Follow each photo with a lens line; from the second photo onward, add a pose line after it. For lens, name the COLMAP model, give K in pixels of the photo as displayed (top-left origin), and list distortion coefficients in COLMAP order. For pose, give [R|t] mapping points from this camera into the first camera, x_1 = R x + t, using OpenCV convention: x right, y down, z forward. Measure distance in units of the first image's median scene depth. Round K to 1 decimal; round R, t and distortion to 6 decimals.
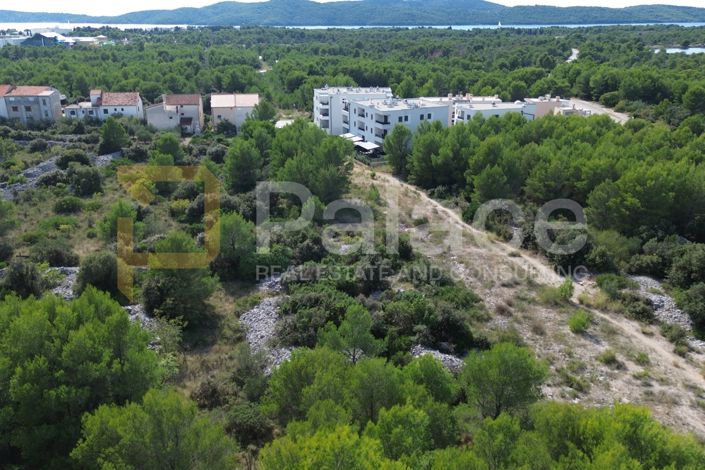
lens RADIAL K [[482.1, 0, 355.1], [0, 482.1, 236.9], [0, 0, 1]] dist [0.047621, -0.016294]
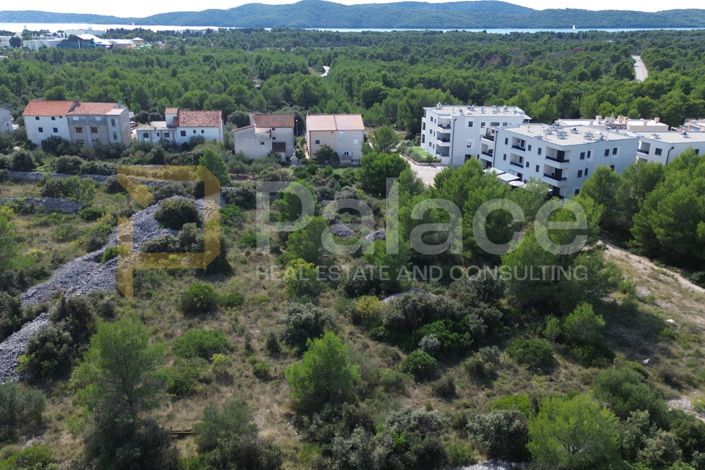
lens RADIAL K [[482.1, 0, 353.1], [0, 482.1, 232.1], [0, 0, 1]] dist [0.047621, -0.016294]
pose [[0.999353, 0.020427, -0.029616, -0.125376], [-0.020777, 0.999717, -0.011568, -0.055344], [0.029372, 0.012176, 0.999494, 0.115889]]
